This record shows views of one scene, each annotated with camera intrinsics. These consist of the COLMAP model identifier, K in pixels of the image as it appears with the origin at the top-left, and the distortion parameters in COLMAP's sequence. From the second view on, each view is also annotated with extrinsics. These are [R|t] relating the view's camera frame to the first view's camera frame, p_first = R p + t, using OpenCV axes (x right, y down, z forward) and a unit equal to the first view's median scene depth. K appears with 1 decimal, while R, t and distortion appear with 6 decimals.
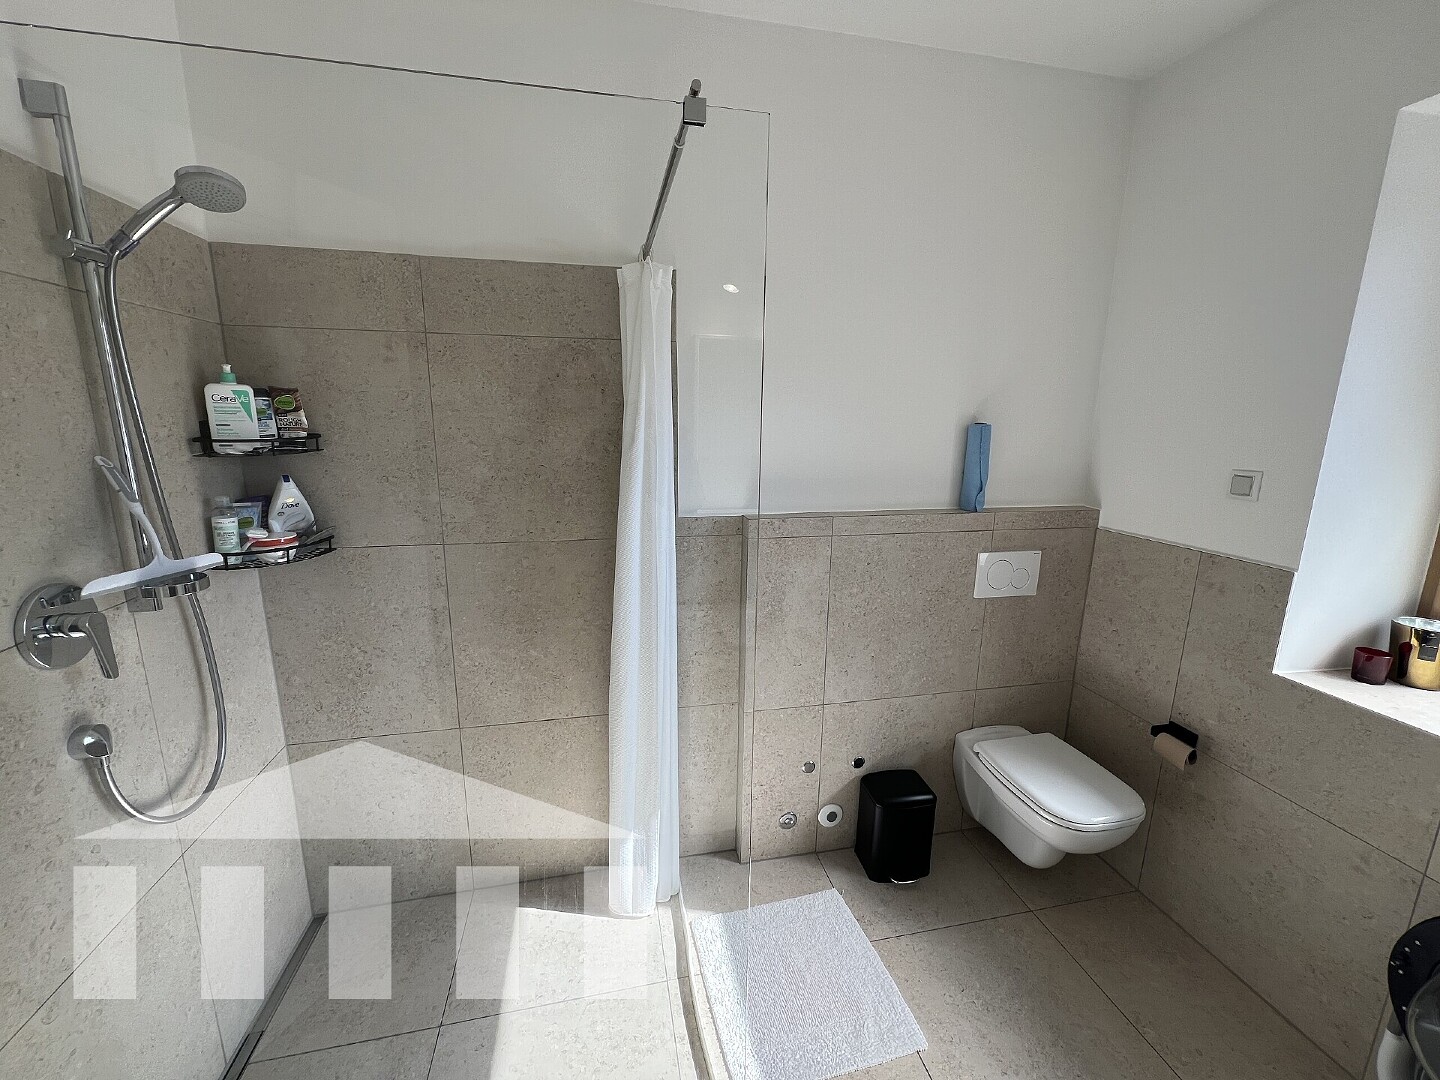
lens RADIAL K [[575.8, 0, 716.3], [0, 575.8, 529.7], [0, 0, 1]] dist [-0.003131, -0.000237]
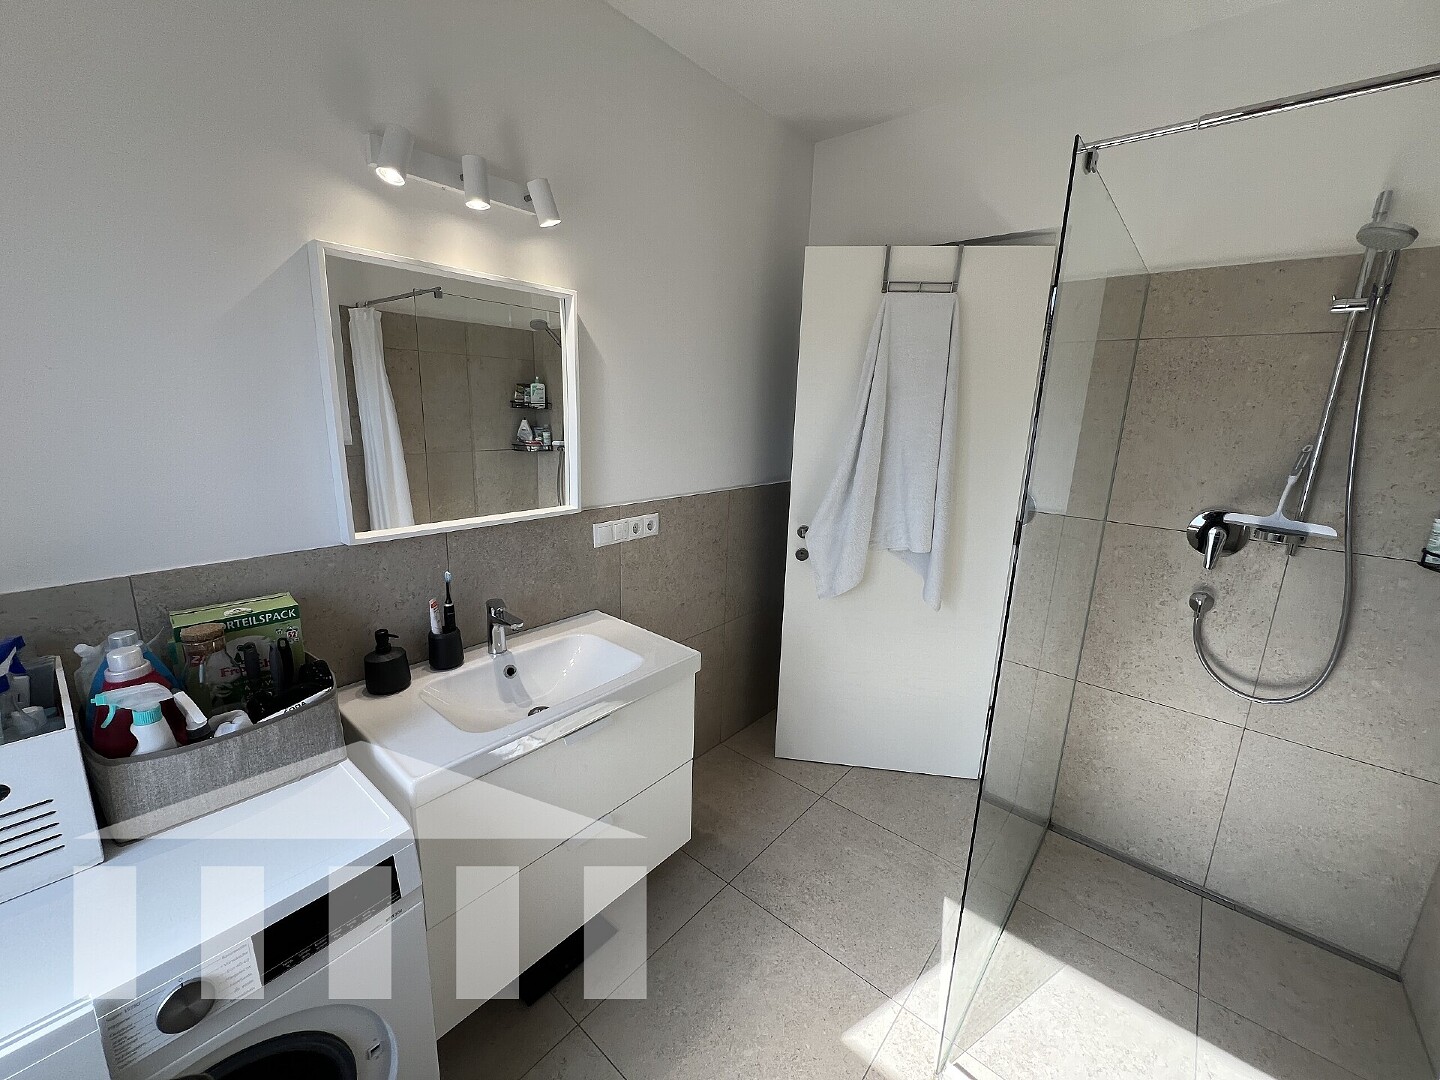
lens RADIAL K [[575.8, 0, 722.9], [0, 575.8, 538.1], [0, 0, 1]] dist [-0.003131, -0.000237]
pose [[-0.793681, 0.106756, -0.598894, 1.085071], [-0.155354, 0.916269, 0.369211, -0.227336], [0.588163, 0.386076, -0.710640, 1.298529]]
